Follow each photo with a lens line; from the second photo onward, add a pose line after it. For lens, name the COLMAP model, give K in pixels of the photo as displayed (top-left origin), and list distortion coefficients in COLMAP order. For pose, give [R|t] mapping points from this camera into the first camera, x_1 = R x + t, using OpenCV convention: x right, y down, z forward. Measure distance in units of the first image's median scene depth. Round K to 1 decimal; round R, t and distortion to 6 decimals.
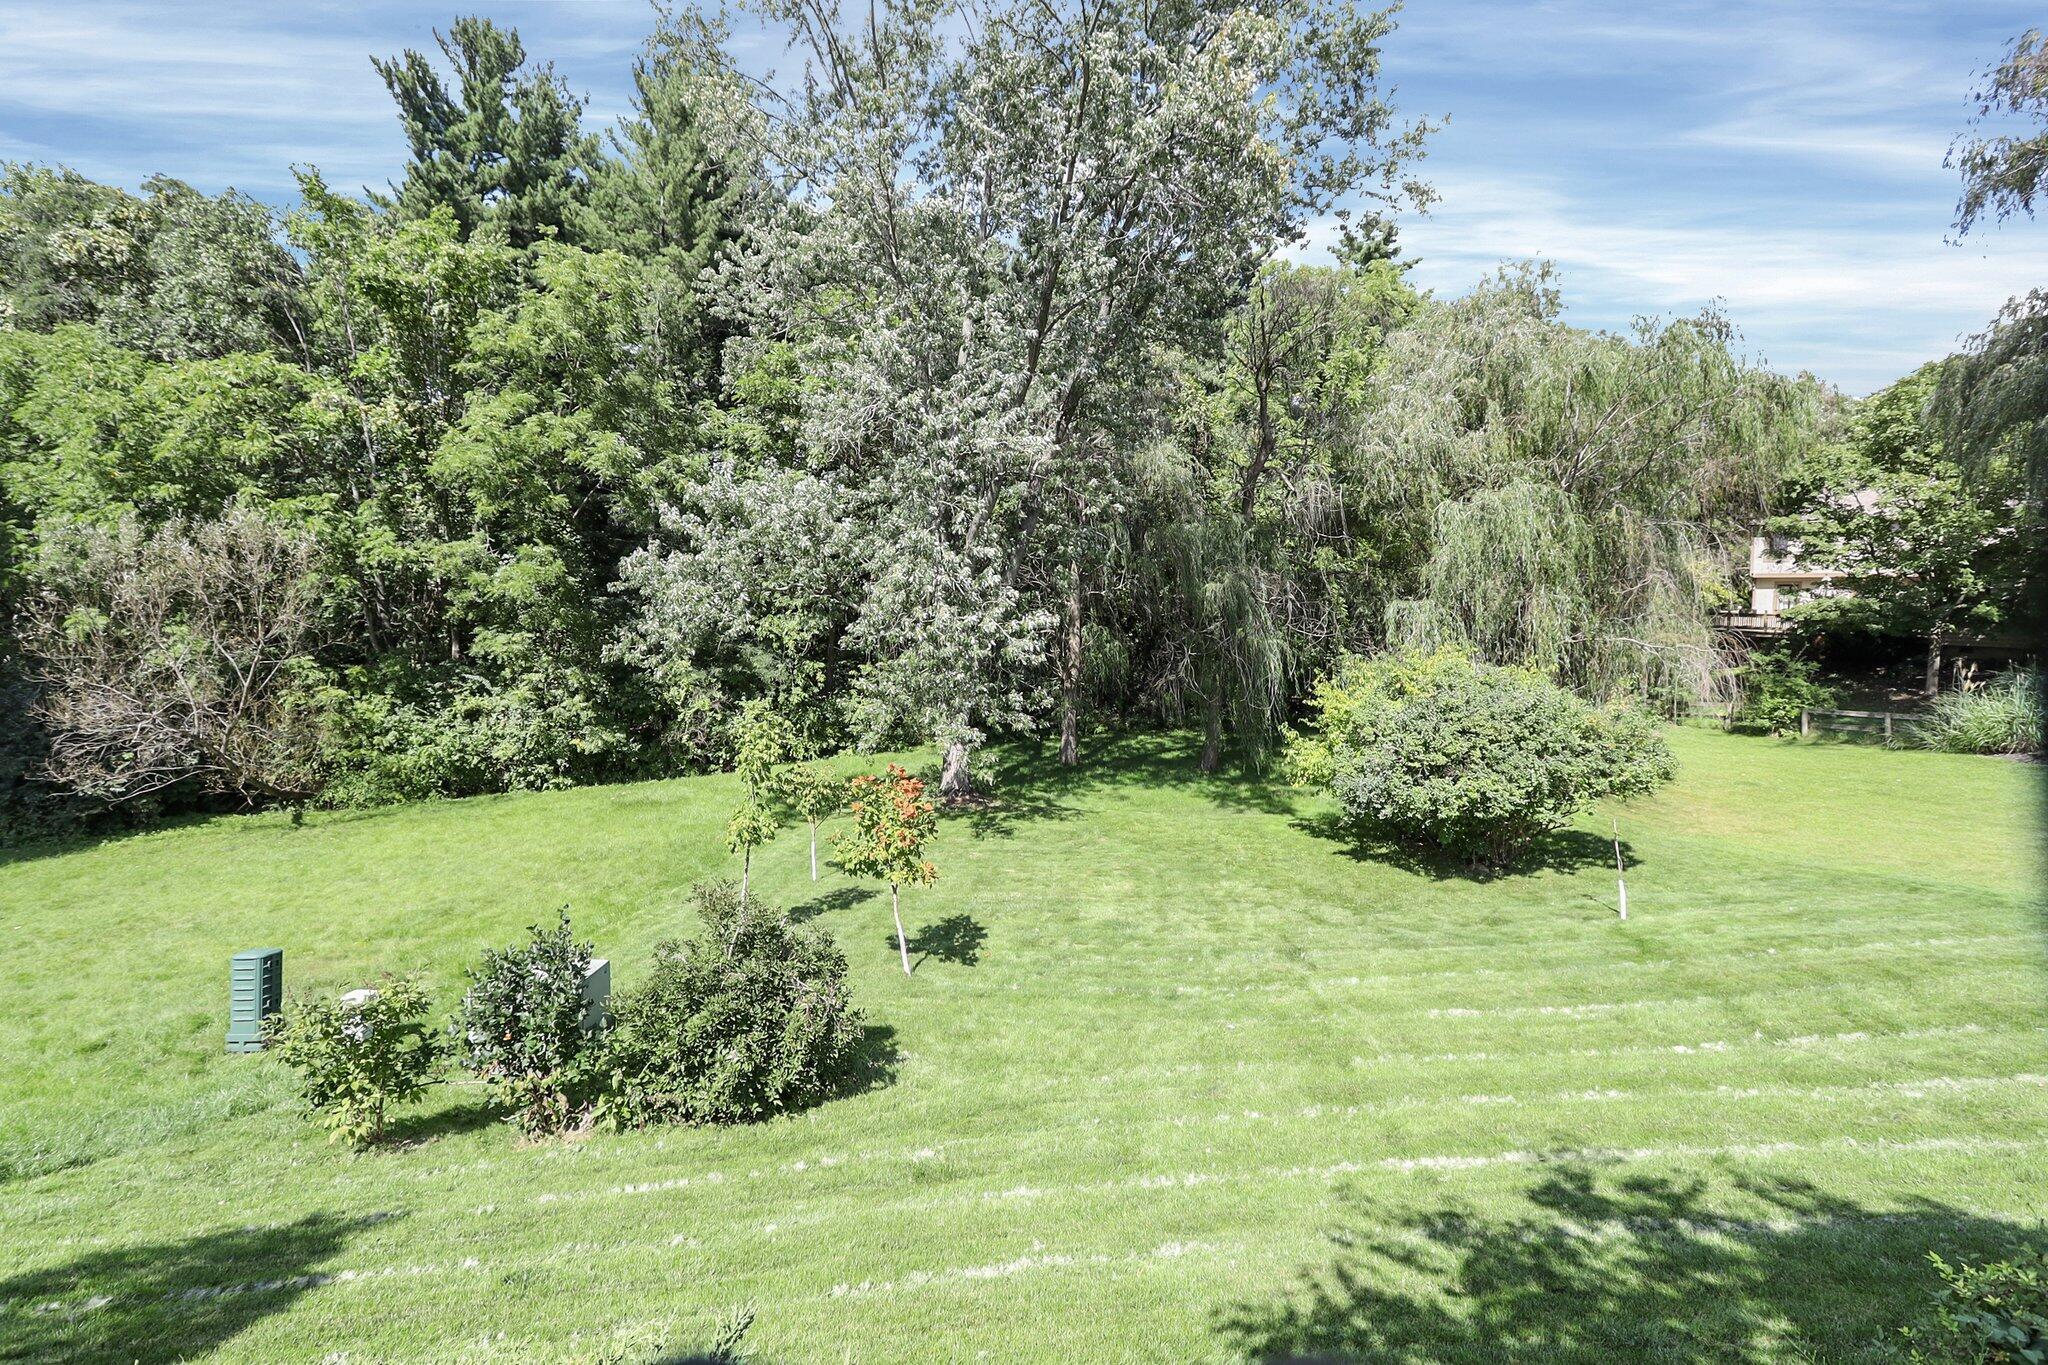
lens RADIAL K [[949.4, 0, 1018.8], [0, 949.4, 647.1], [0, 0, 1]] dist [-0.023080, 0.005892]
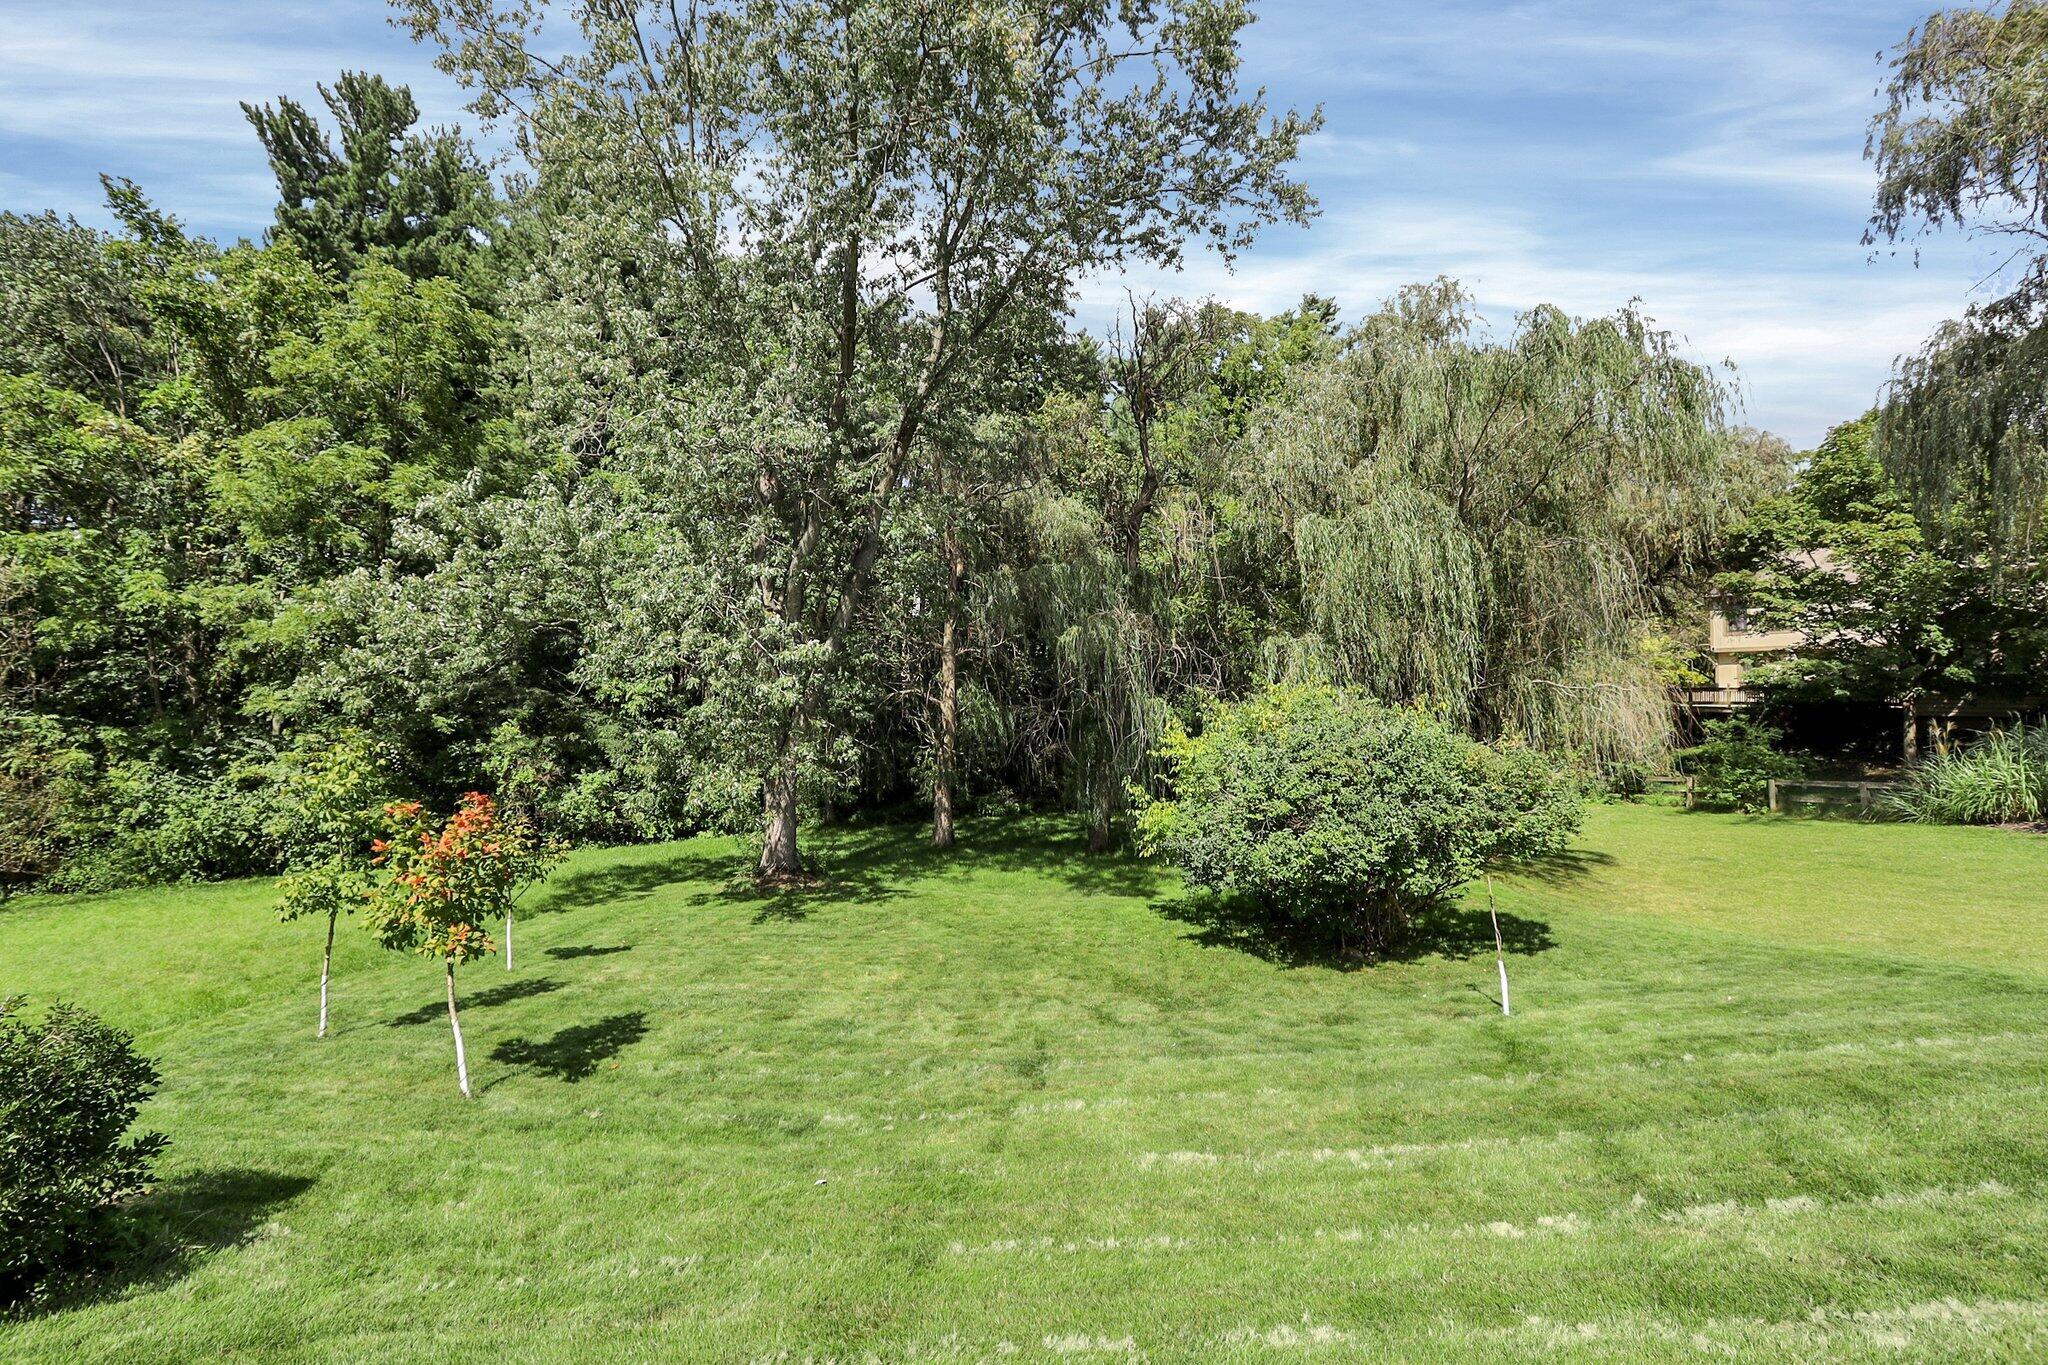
lens RADIAL K [[949.4, 0, 1018.8], [0, 949.4, 647.1], [0, 0, 1]] dist [-0.023080, 0.005892]
pose [[0.999924, 0.001460, 0.012250, 0.132147], [-0.000106, 0.993953, -0.109810, 0.044107], [-0.012336, 0.109800, 0.993877, 0.127153]]
